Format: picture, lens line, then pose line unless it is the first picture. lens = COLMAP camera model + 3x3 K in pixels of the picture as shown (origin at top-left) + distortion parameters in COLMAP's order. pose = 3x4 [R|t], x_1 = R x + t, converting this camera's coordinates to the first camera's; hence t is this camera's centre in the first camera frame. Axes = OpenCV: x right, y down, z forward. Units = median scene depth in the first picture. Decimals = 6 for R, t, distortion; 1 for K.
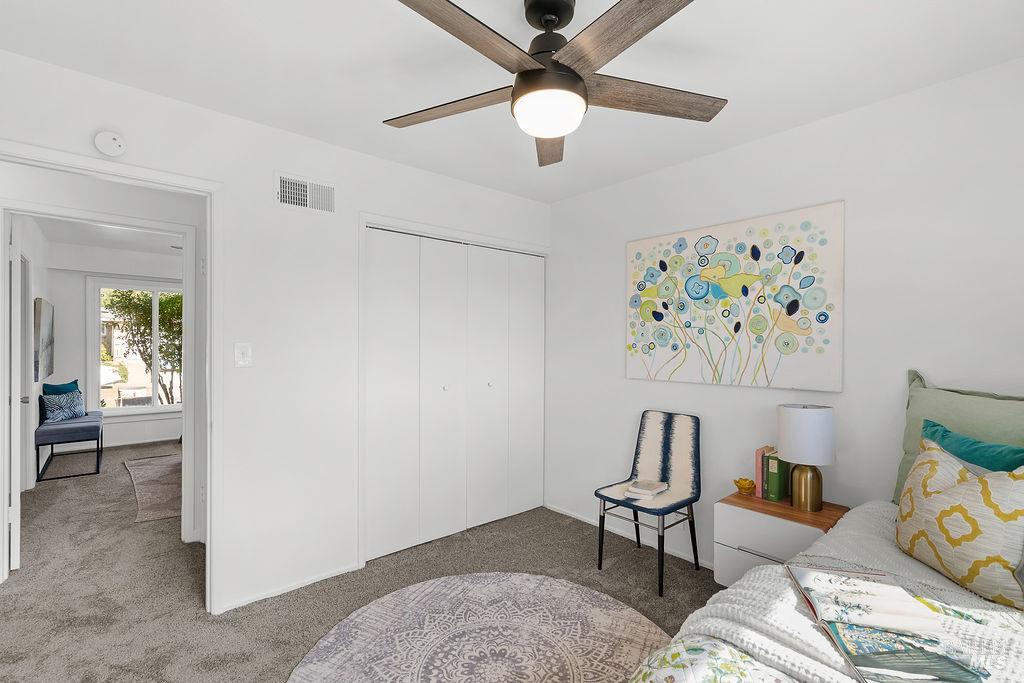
lens RADIAL K [[461.9, 0, 514.9], [0, 461.9, 343.2], [0, 0, 1]] dist [-0.008235, 0.000220]
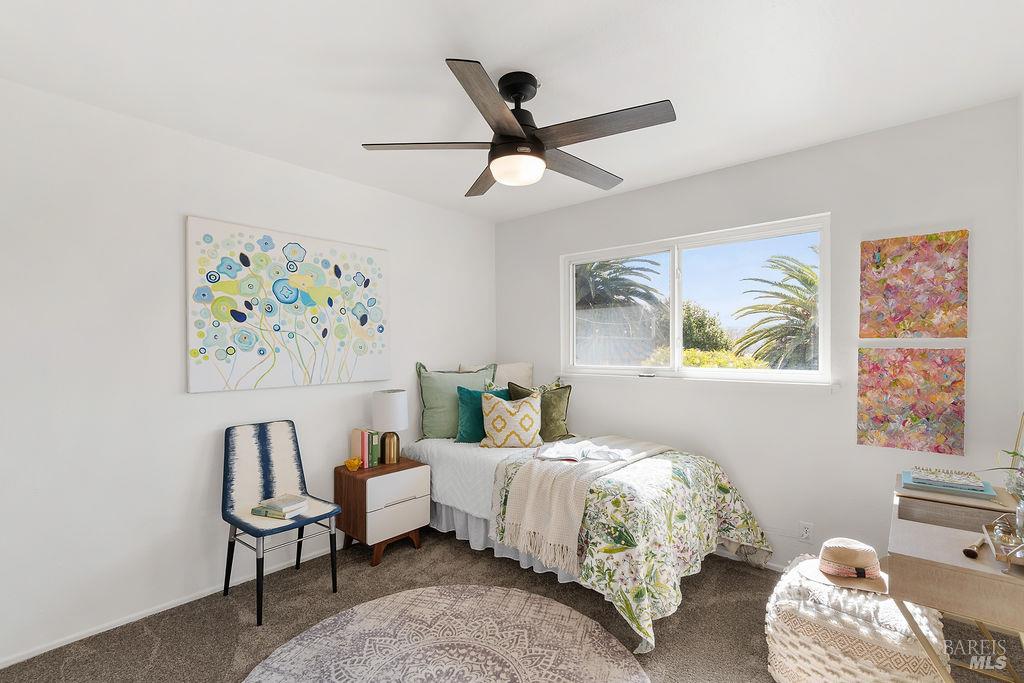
lens RADIAL K [[461.9, 0, 514.9], [0, 461.9, 343.2], [0, 0, 1]] dist [-0.008235, 0.000220]
pose [[-0.136150, 0.002936, 0.990684, -0.699422], [-0.000254, 0.999995, -0.002999, -0.006090], [-0.990688, -0.000660, -0.136149, 0.680186]]
